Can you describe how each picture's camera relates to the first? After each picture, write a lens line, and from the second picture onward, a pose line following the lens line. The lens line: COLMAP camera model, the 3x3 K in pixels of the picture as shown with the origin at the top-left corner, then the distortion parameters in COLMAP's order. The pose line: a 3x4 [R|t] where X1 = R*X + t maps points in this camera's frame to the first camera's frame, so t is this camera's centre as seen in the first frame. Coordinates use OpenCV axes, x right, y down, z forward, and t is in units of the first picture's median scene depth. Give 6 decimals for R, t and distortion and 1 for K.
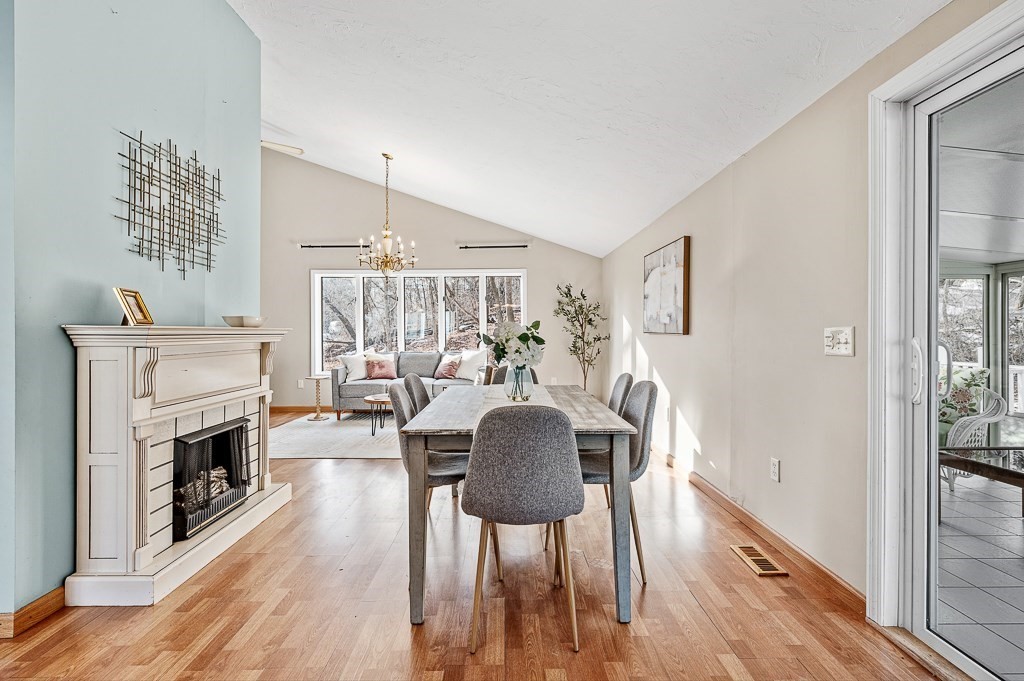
lens RADIAL K [[461.8, 0, 512.3], [0, 461.8, 335.3], [0, 0, 1]] dist [0.000936, 0.000183]
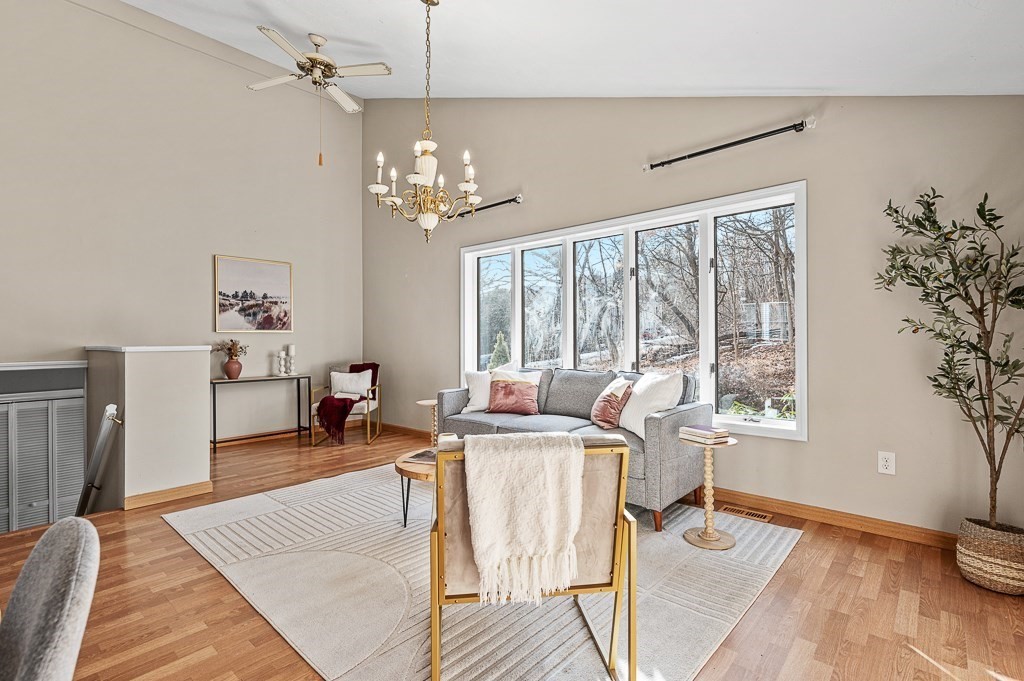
lens RADIAL K [[471.3, 0, 524.3], [0, 471.3, 340.2], [0, 0, 1]] dist [0.000029, -0.000009]
pose [[0.739840, 0.002273, -0.672779, 0.303266], [0.003702, 0.999965, 0.007448, -0.009861], [0.672773, -0.008001, 0.739806, 1.201926]]
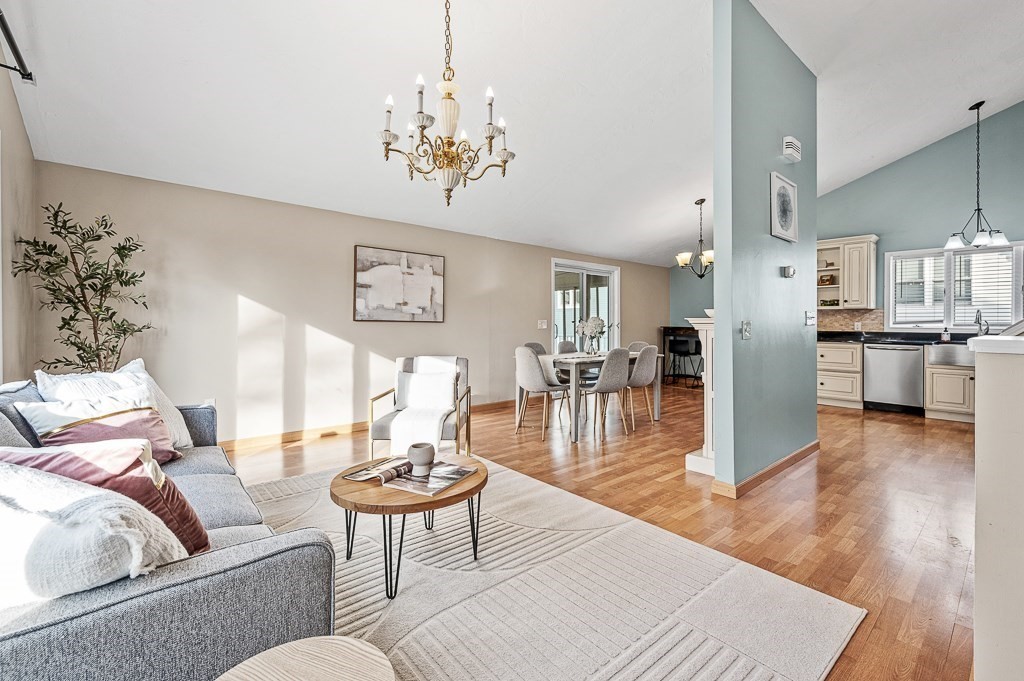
lens RADIAL K [[449.4, 0, 537.6], [0, 449.4, 324.2], [0, 0, 1]] dist [-0.002418, -0.000397]
pose [[-0.664609, -0.006031, 0.747167, -1.153971], [-0.001975, 0.999978, 0.006315, -0.006712], [-0.747188, 0.002721, -0.664607, 2.179459]]
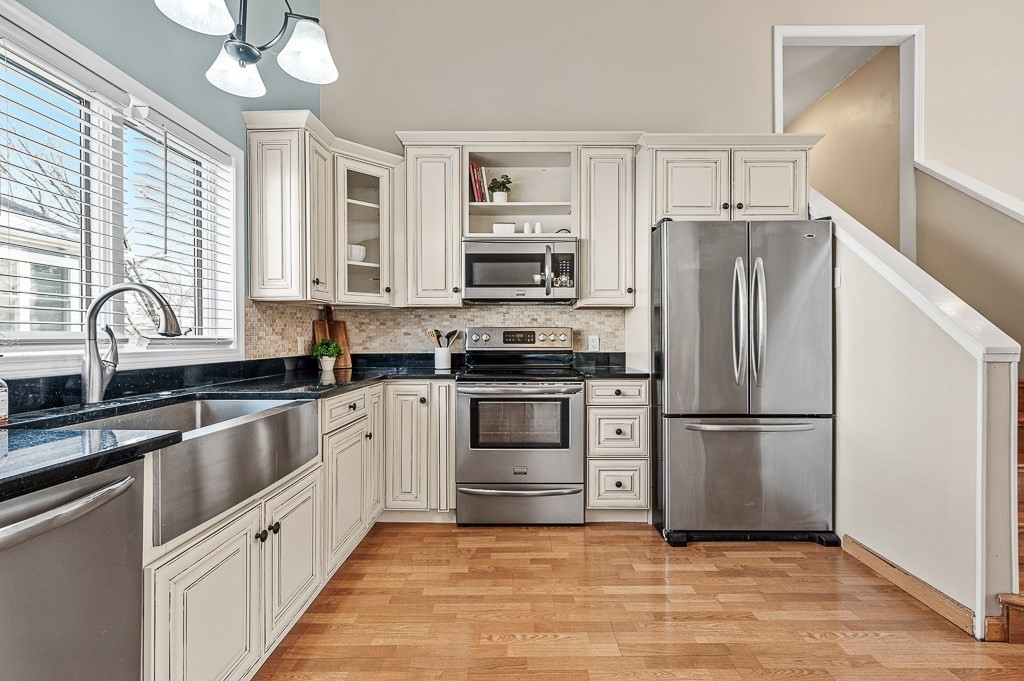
lens RADIAL K [[471.7, 0, 515.3], [0, 471.7, 338.7], [0, 0, 1]] dist [0.000709, 0.000399]
pose [[-0.027605, 0.003215, -0.999614, -0.469223], [0.000803, 0.999995, 0.003195, -0.000210], [0.999619, -0.000714, -0.027607, 0.007198]]
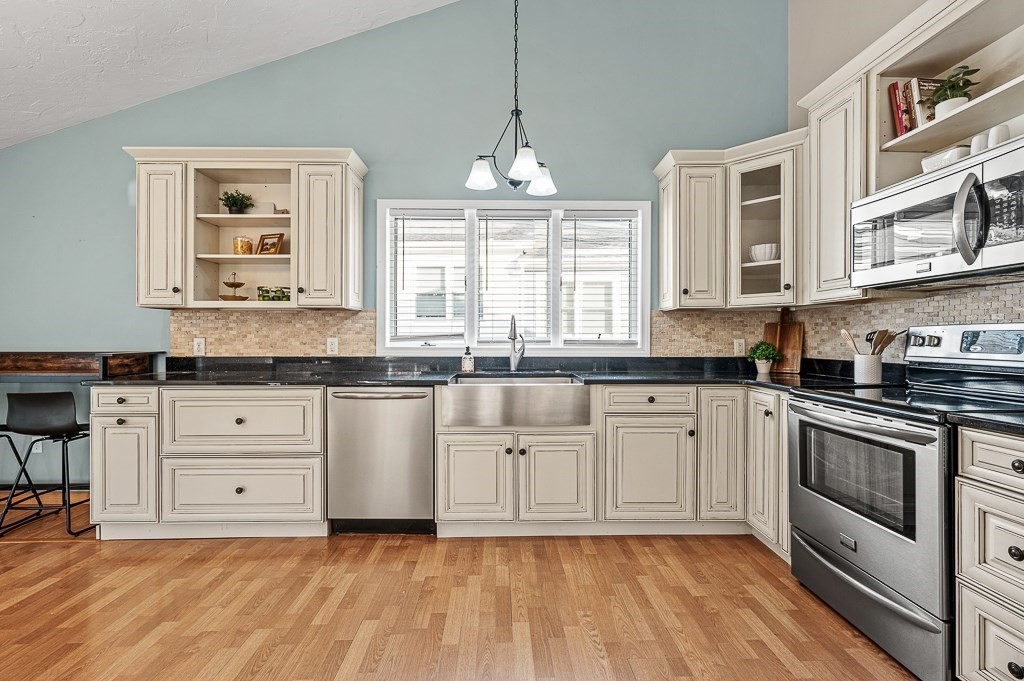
lens RADIAL K [[461.8, 0, 512.3], [0, 461.8, 335.3], [0, 0, 1]] dist [0.000936, 0.000183]
pose [[-0.999991, -0.000918, -0.004177, -0.974513], [-0.000892, 0.999981, -0.006174, -0.003751], [0.004183, -0.006171, -0.999972, 0.618689]]
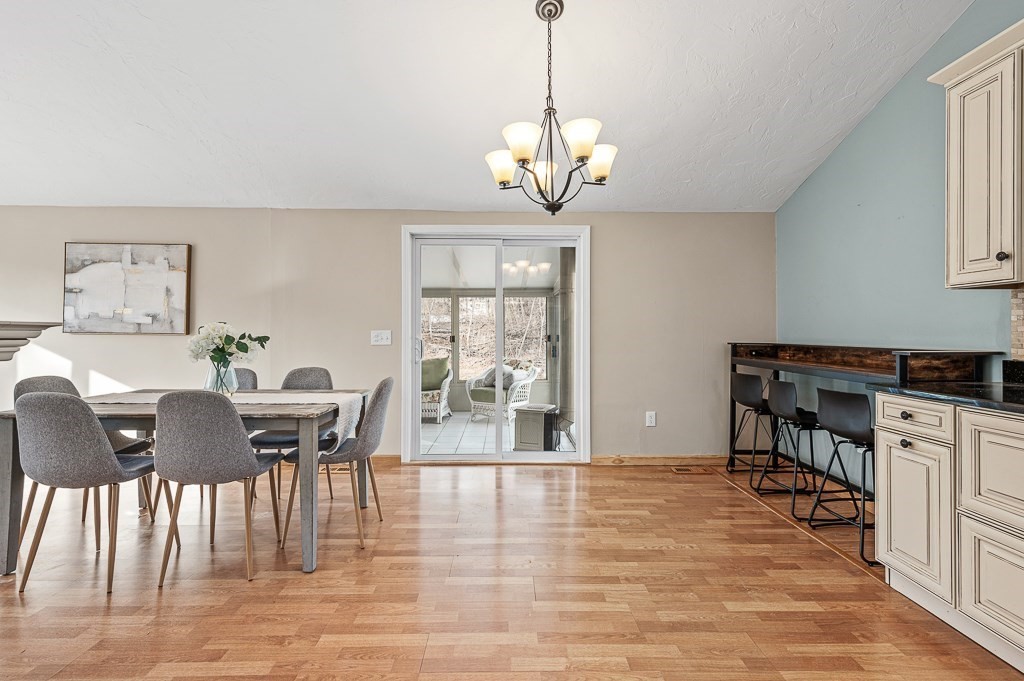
lens RADIAL K [[461.8, 0, 512.3], [0, 461.8, 335.3], [0, 0, 1]] dist [0.000936, 0.000183]
pose [[0.006018, -0.003464, 0.999976, -0.893253], [0.002712, 0.999990, 0.003448, -0.002234], [-0.999978, 0.002691, 0.006027, 0.286714]]
